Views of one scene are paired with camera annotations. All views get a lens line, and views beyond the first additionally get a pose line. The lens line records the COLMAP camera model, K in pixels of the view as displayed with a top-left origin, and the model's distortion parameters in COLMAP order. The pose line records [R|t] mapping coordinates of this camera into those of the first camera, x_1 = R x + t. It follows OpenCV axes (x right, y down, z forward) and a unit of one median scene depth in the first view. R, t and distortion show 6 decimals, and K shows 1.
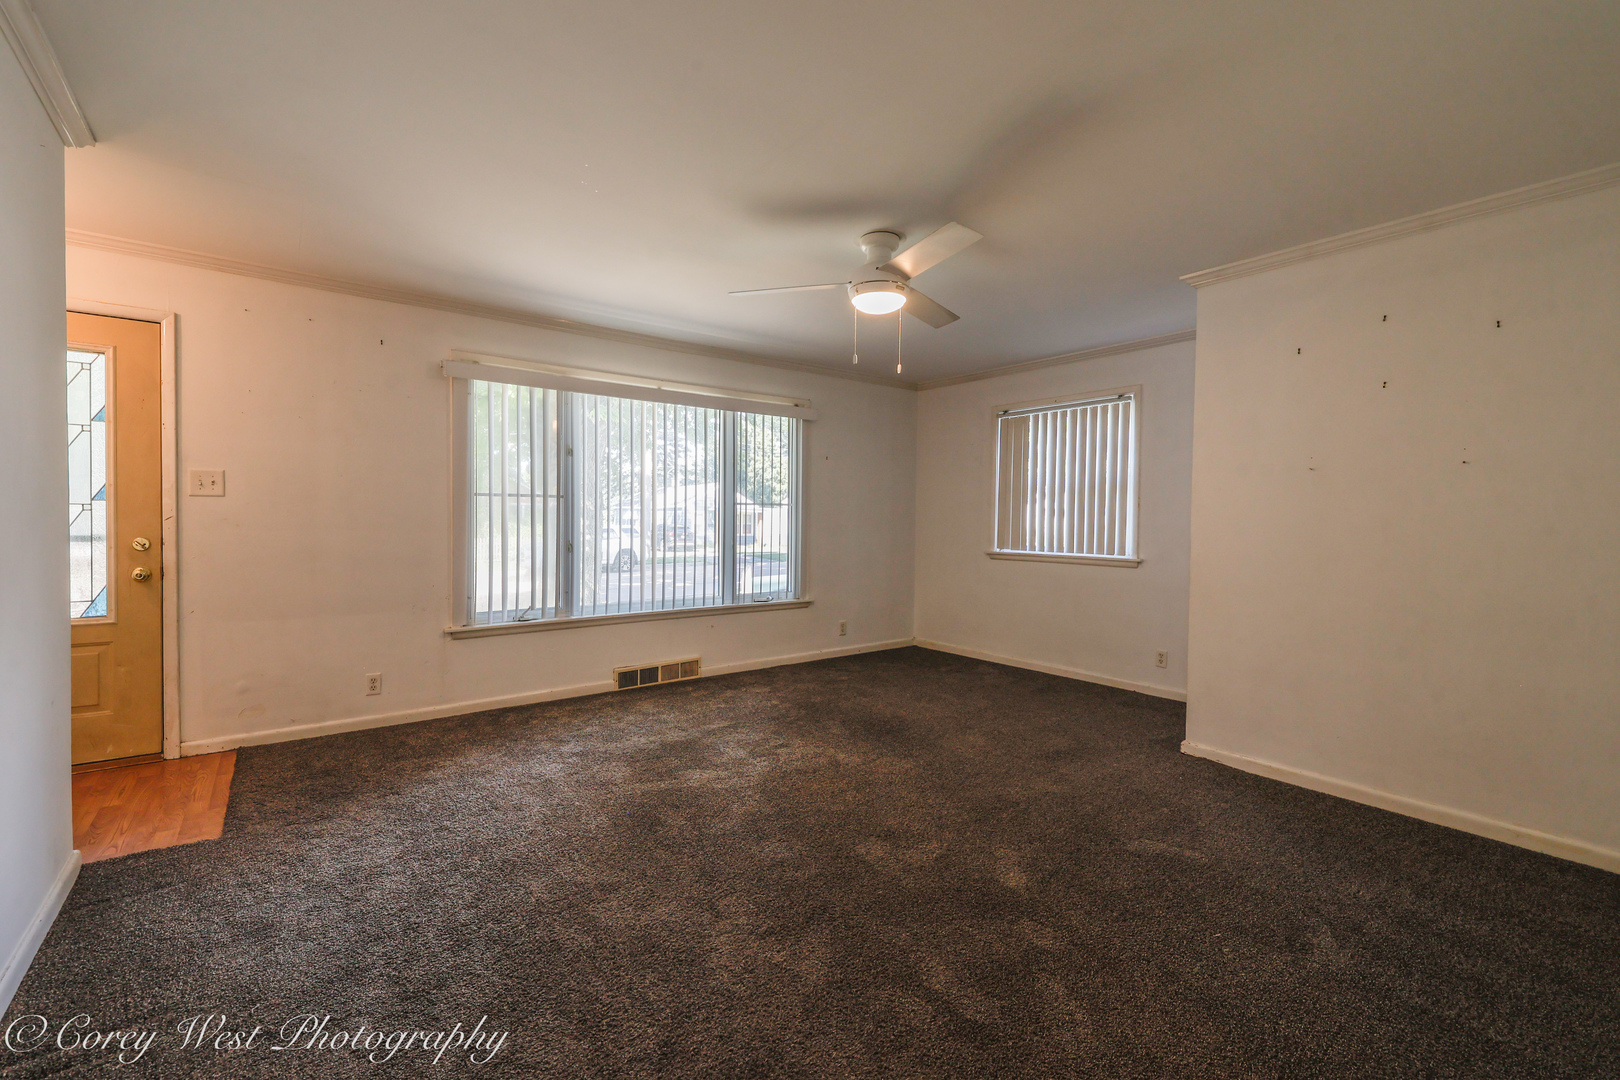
lens RADIAL K [[679.4, 0, 807.1], [0, 679.4, 534.1], [0, 0, 1]] dist [-0.000841, 0.000452]
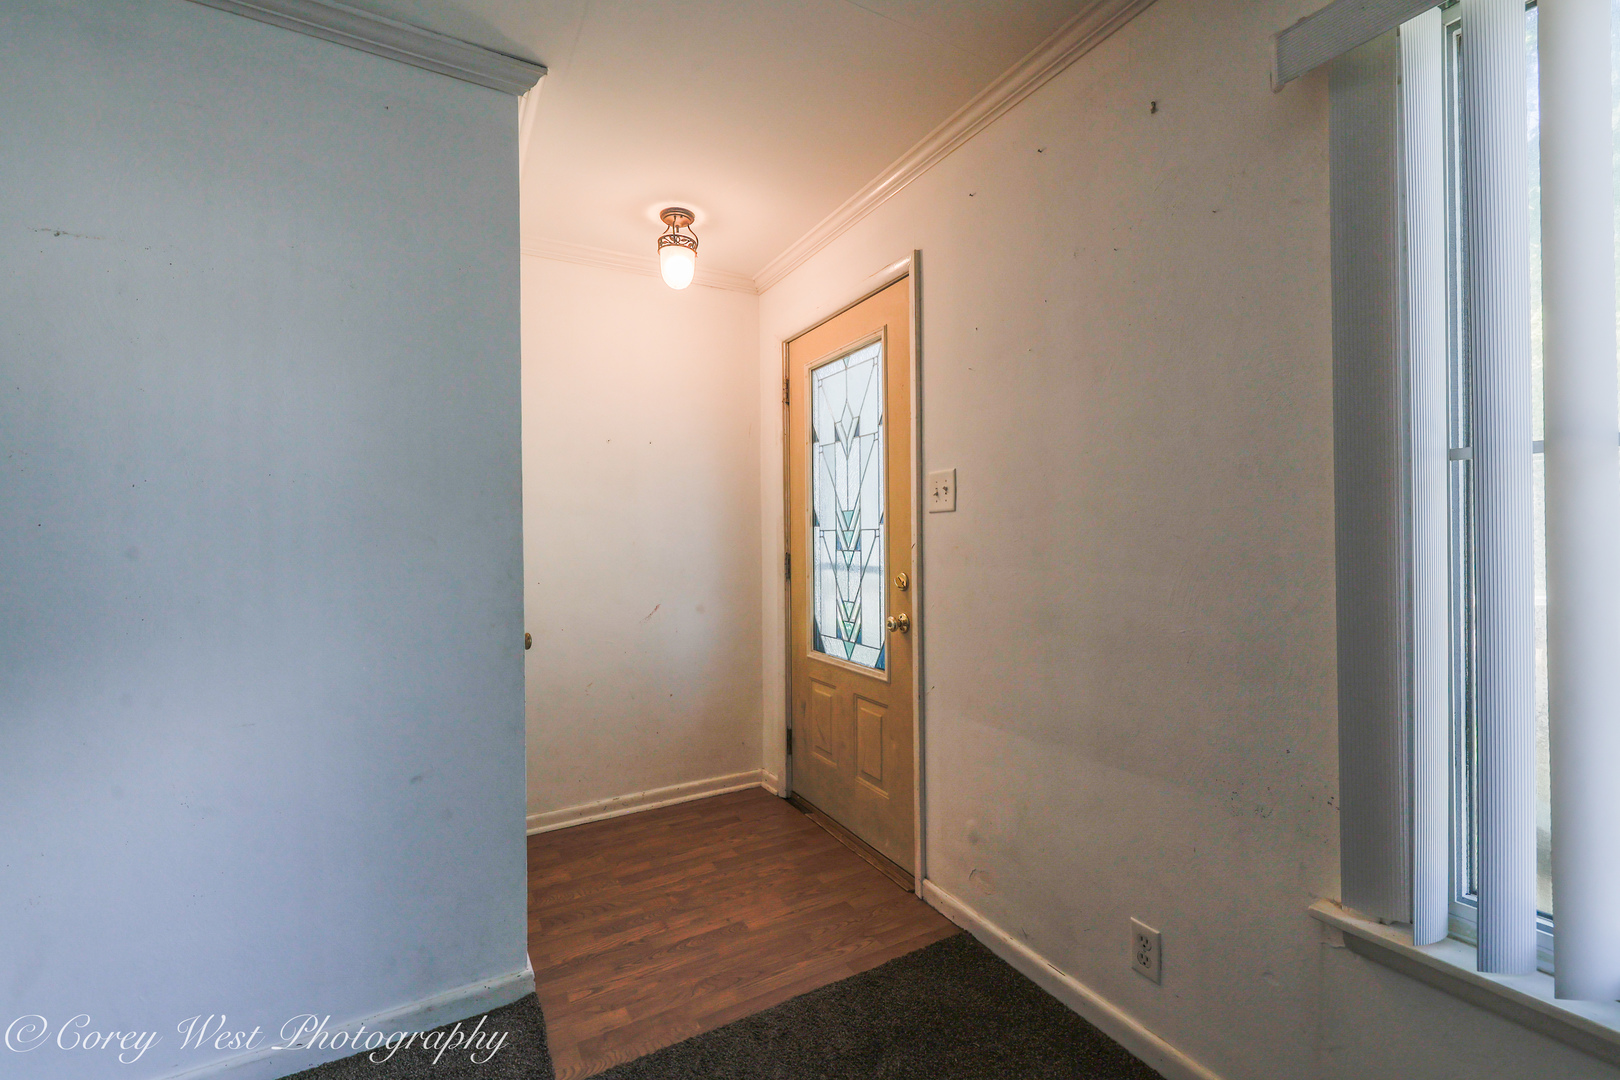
lens RADIAL K [[679.4, 0, 807.1], [0, 679.4, 534.1], [0, 0, 1]] dist [-0.000841, 0.000452]
pose [[-0.152038, -0.014893, -0.988262, -0.232449], [-0.015545, 0.999799, -0.012675, -0.024908], [0.988252, 0.013436, -0.152239, 0.995370]]
